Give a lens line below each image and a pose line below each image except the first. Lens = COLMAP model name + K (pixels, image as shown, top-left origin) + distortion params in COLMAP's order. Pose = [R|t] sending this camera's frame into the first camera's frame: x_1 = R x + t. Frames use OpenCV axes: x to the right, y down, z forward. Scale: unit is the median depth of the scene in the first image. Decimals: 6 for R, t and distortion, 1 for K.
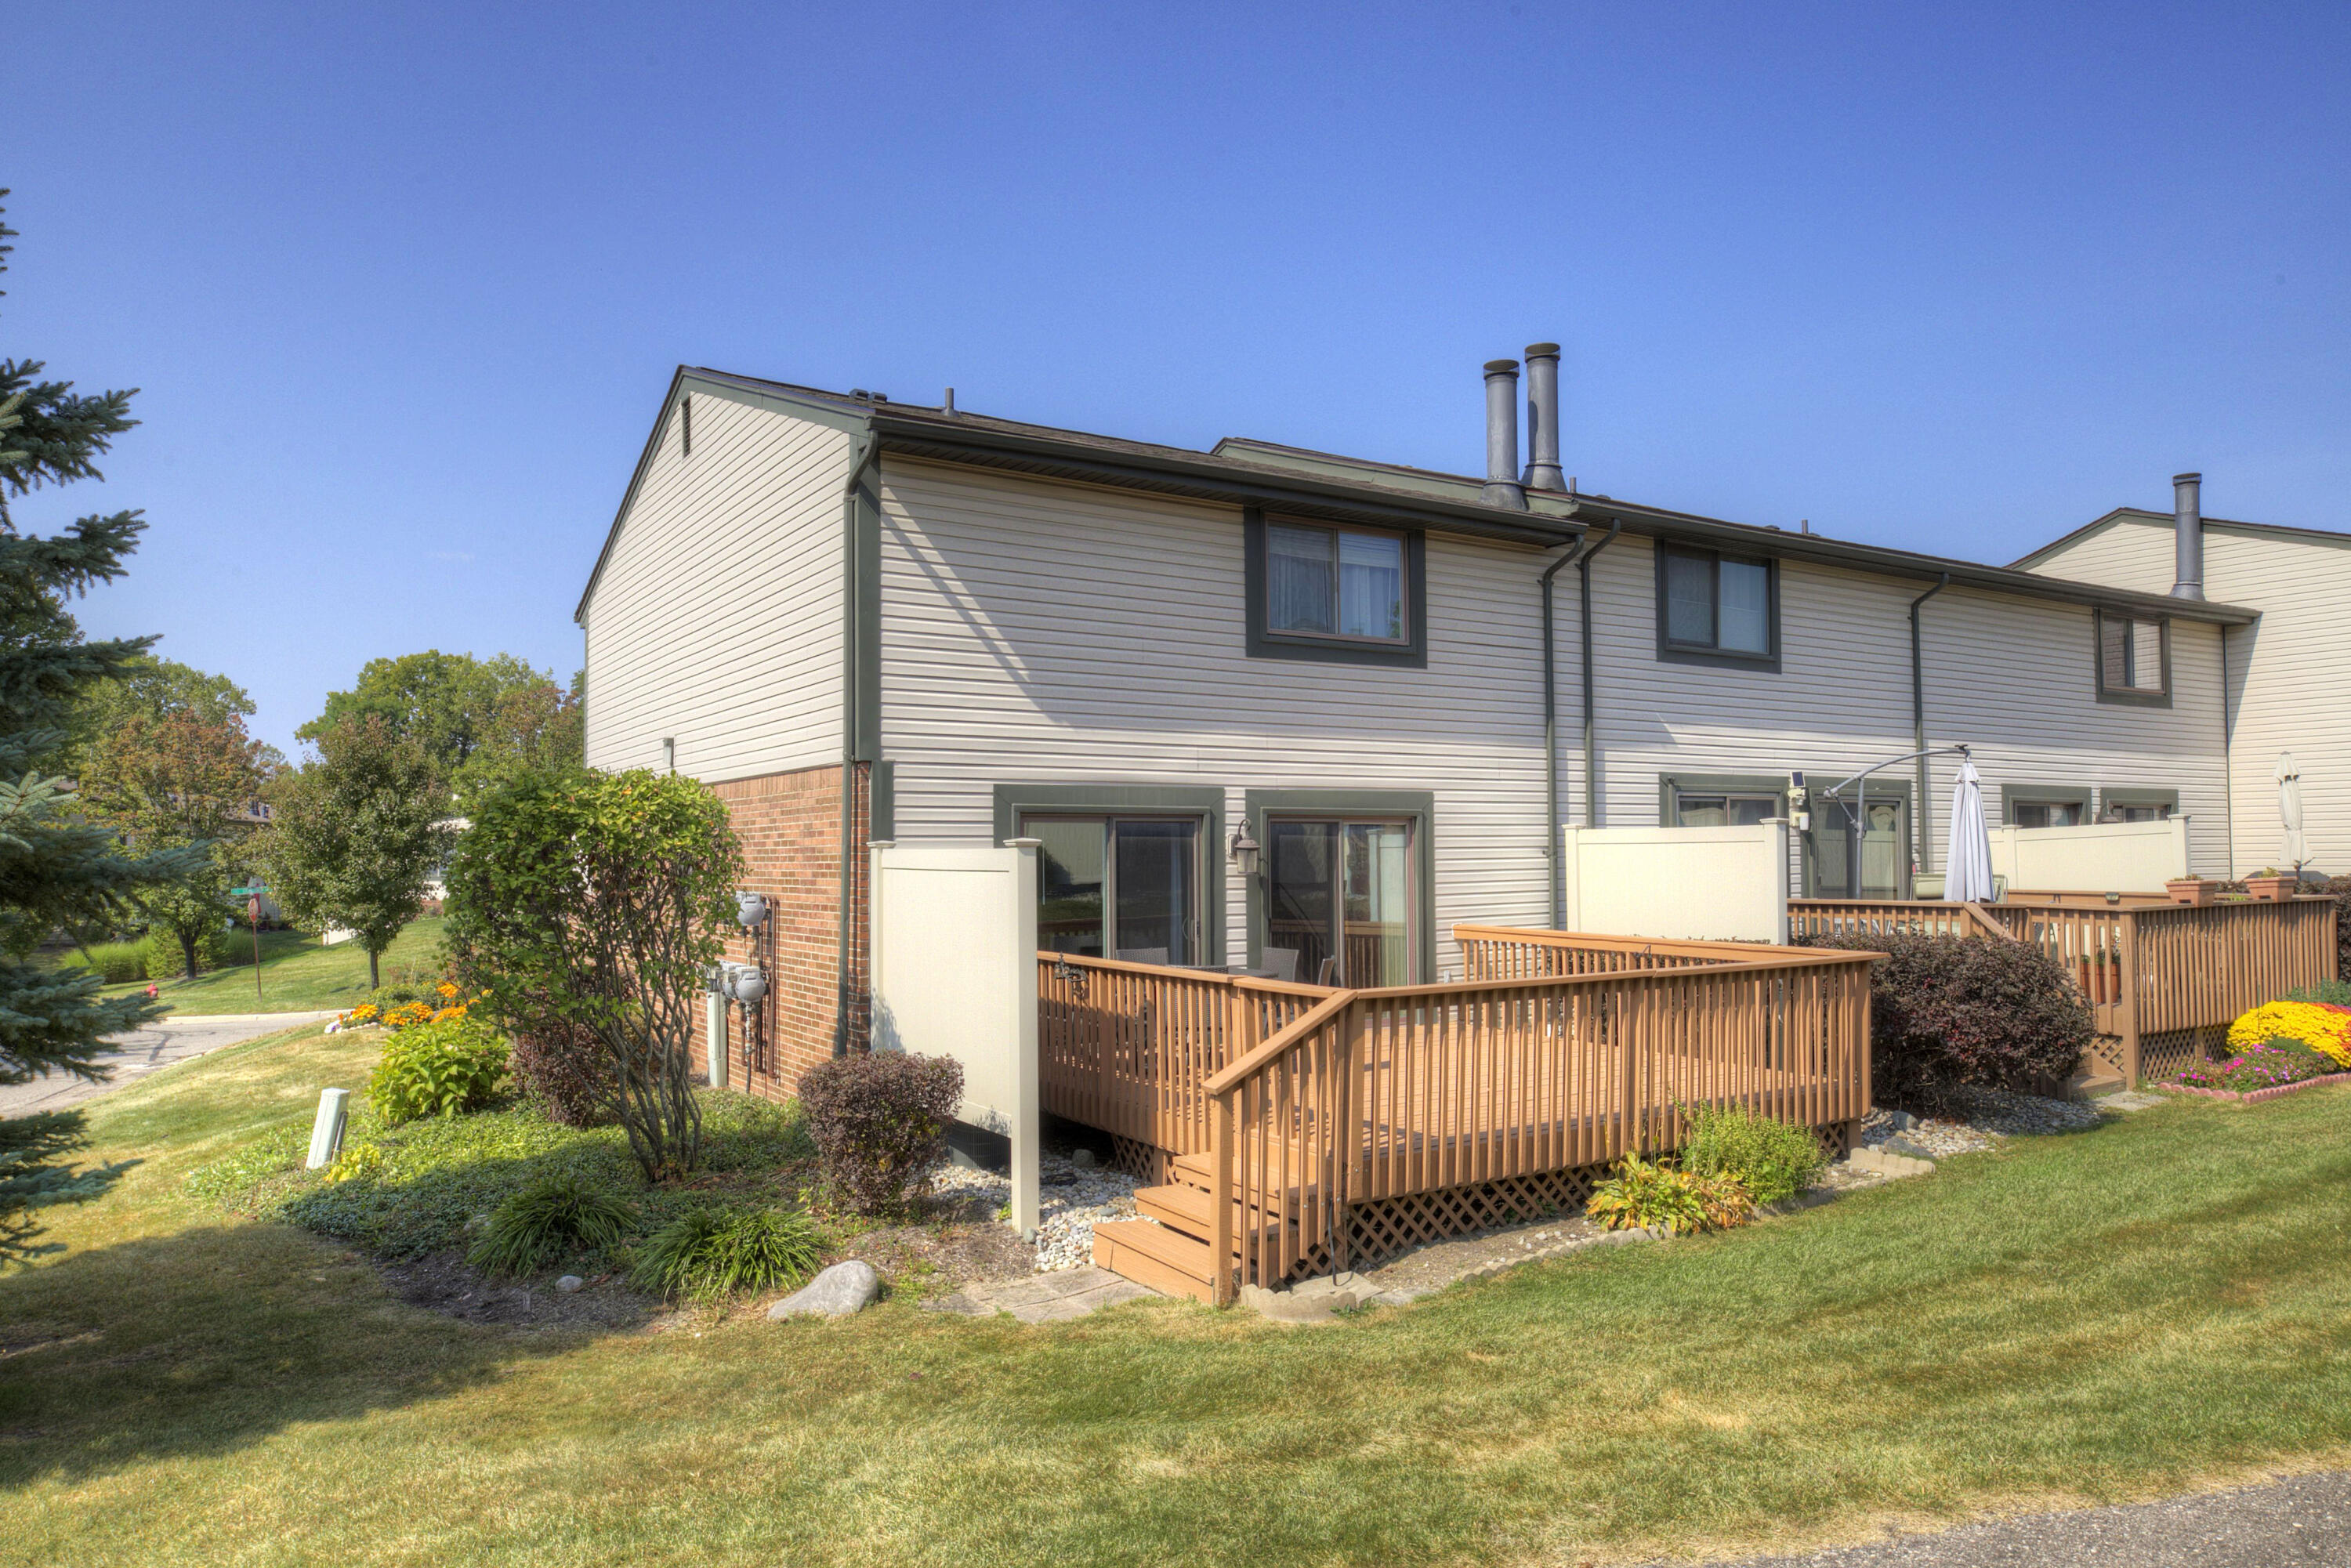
lens RADIAL K [[1515.1, 0, 1170.2], [0, 1515.1, 812.6], [0, 0, 1]] dist [0.005477, 0.039633]
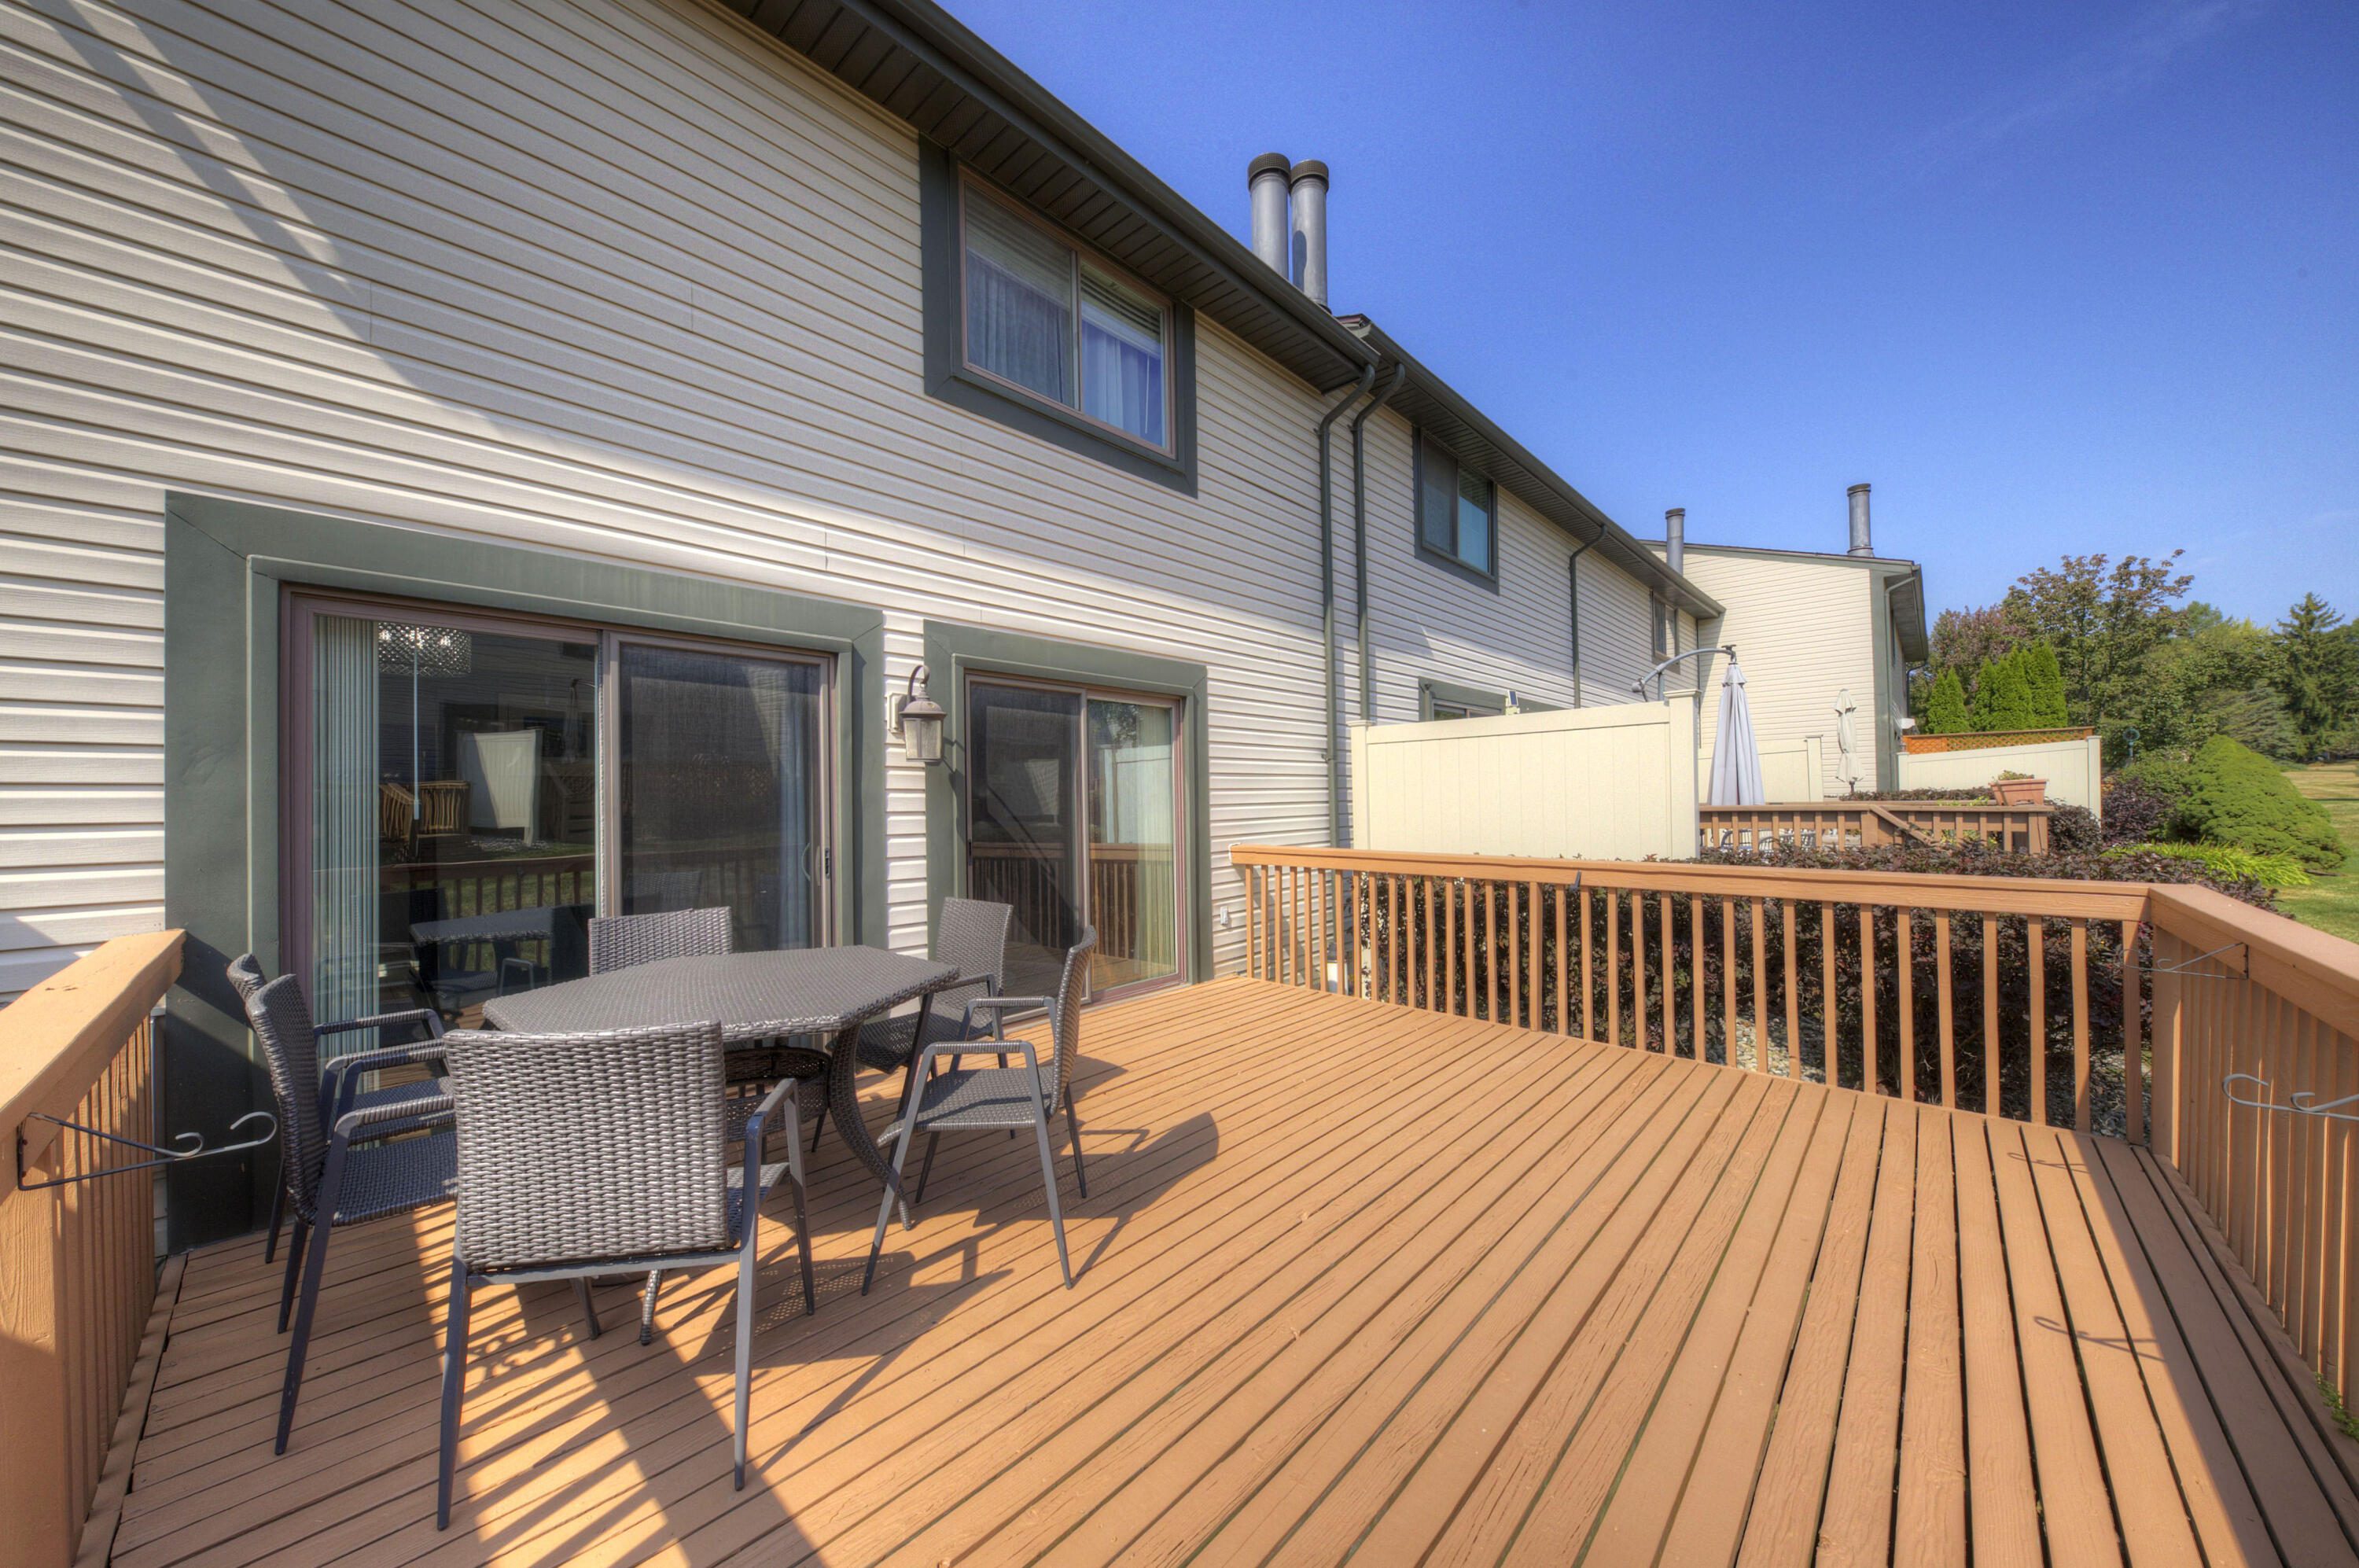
lens RADIAL K [[808.8, 0, 1179.8], [0, 808.8, 794.9], [0, 0, 1]] dist [0.012463, -0.008160]
pose [[0.966651, -0.005201, 0.256043, 0.061446], [0.002249, 0.999928, 0.011819, 0.045944], [-0.256086, -0.010849, 0.966593, 0.640737]]
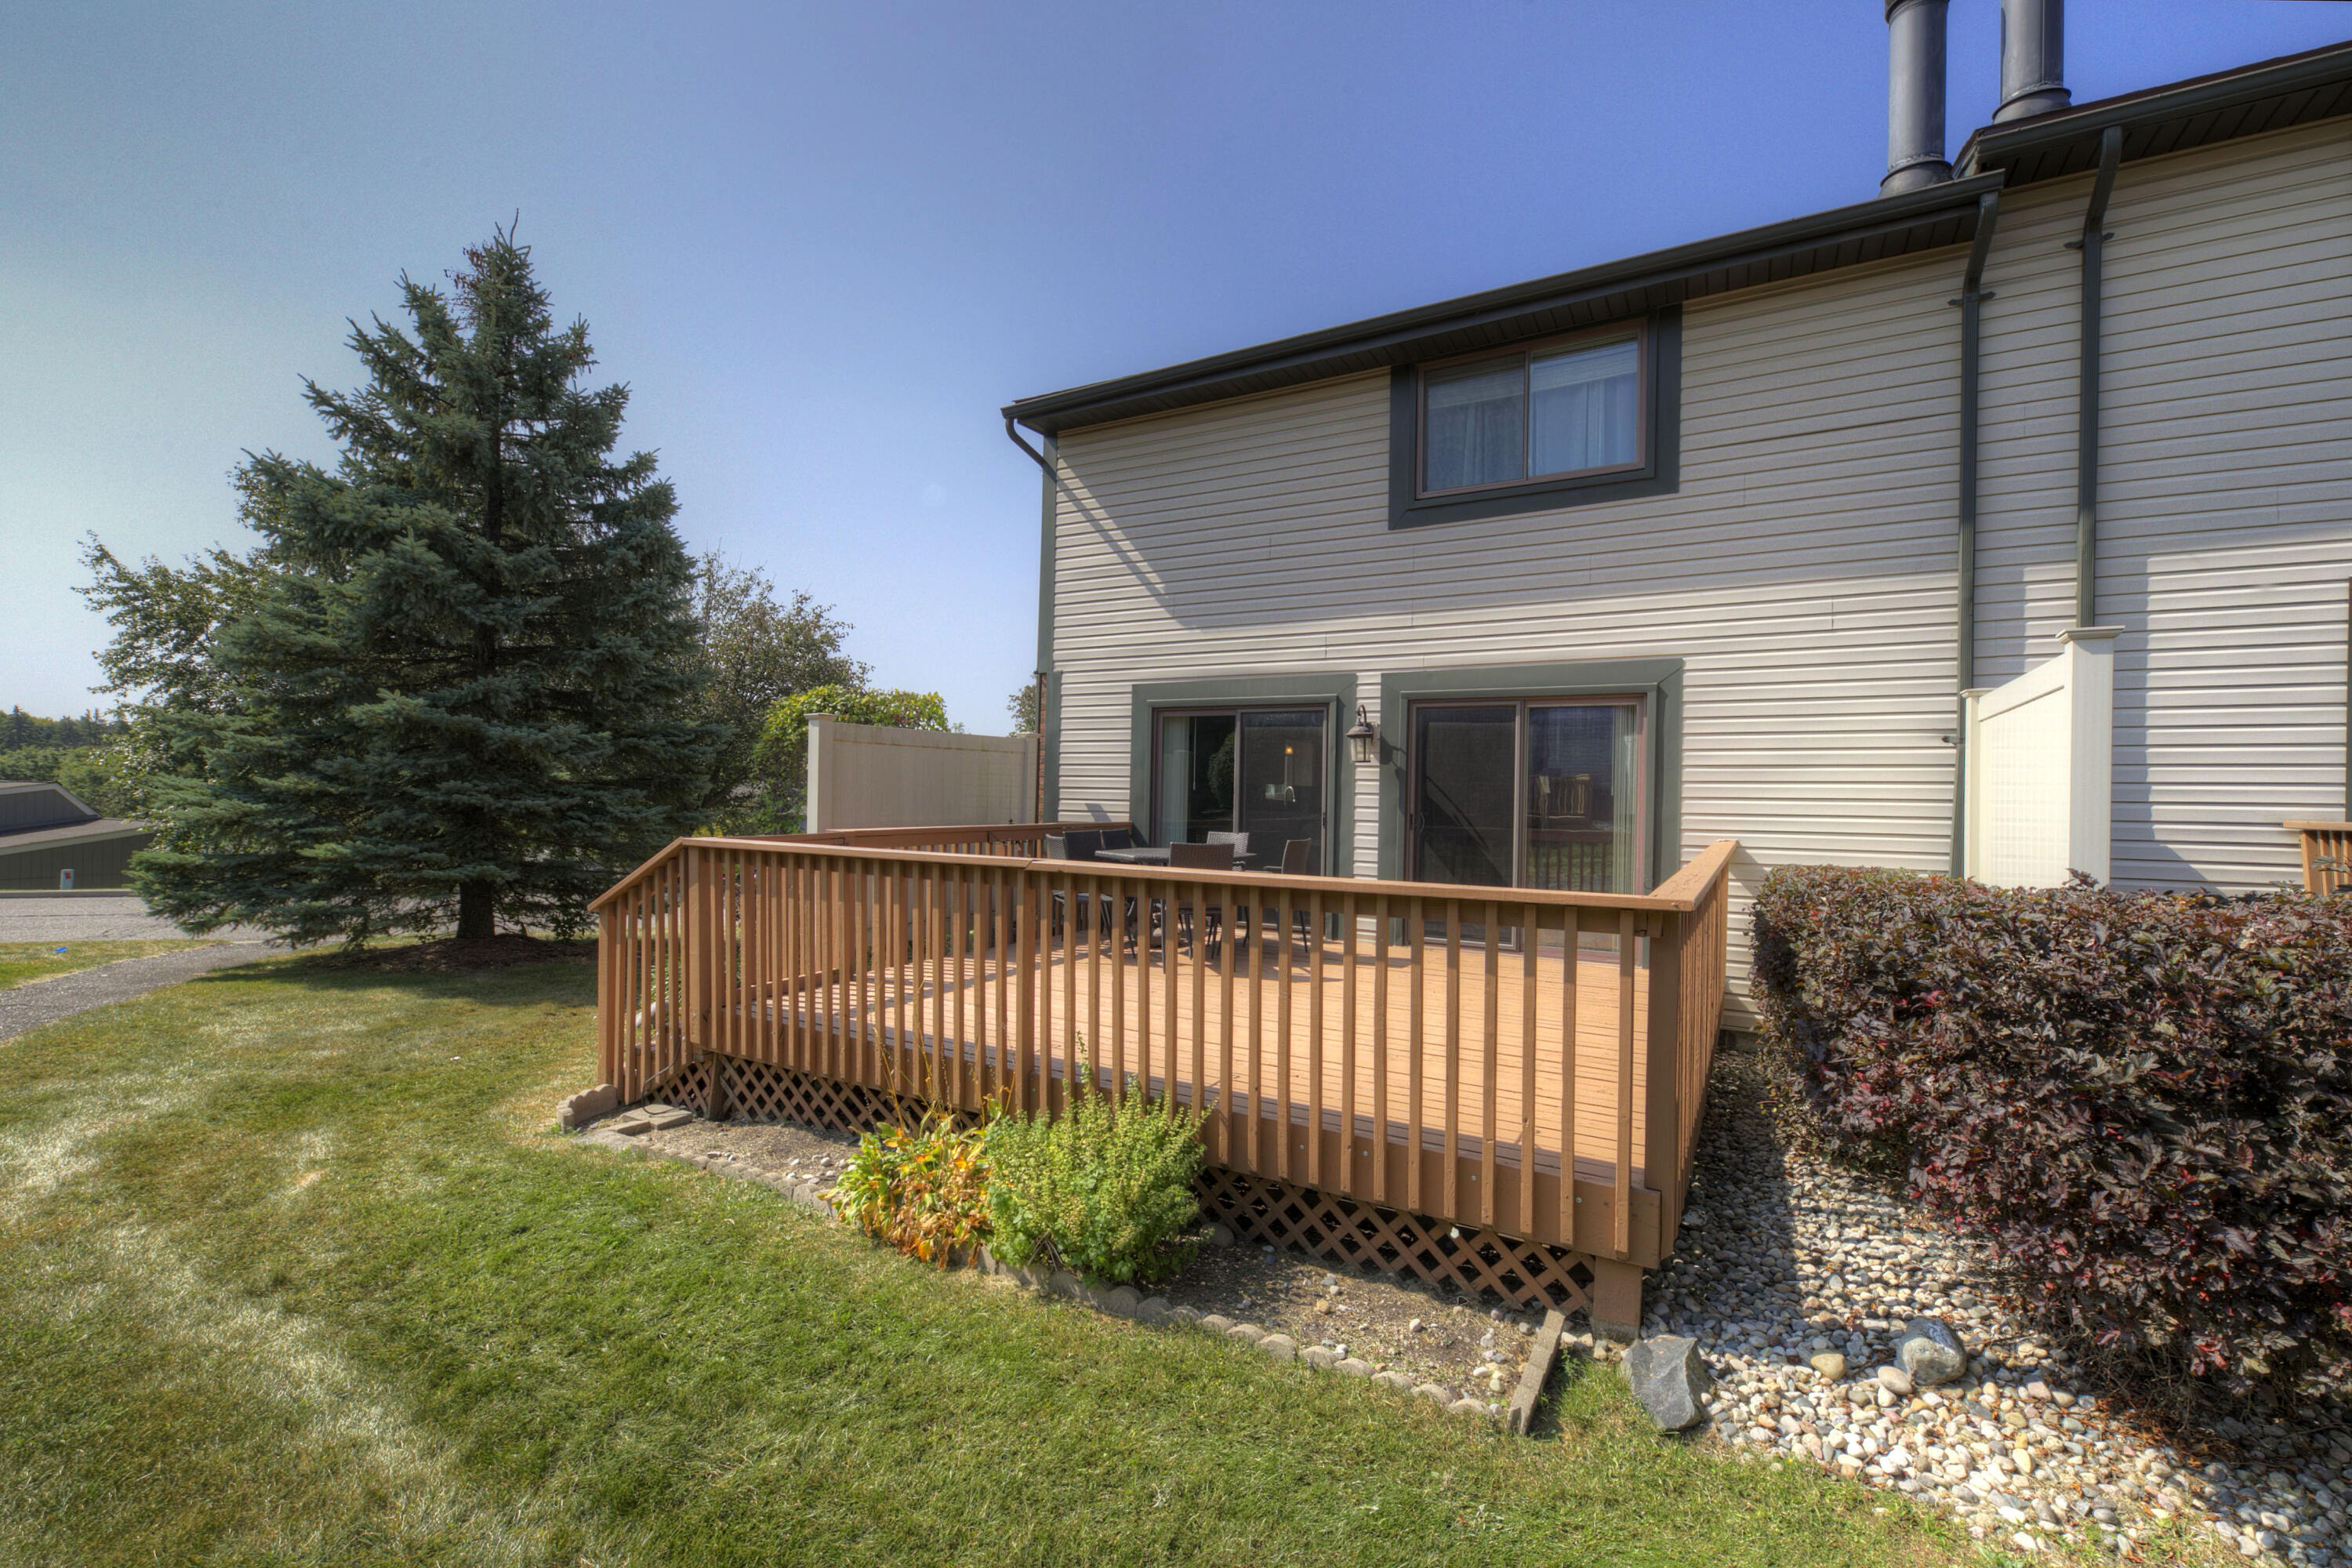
lens RADIAL K [[992.6, 0, 1176.0], [0, 992.6, 784.0], [0, 0, 1]] dist [0.017322, 0.000024]
pose [[0.462289, 0.009148, -0.886682, 0.505643], [0.000243, 0.999945, 0.010443, 0.043741], [0.886729, -0.005044, 0.462262, 0.575863]]
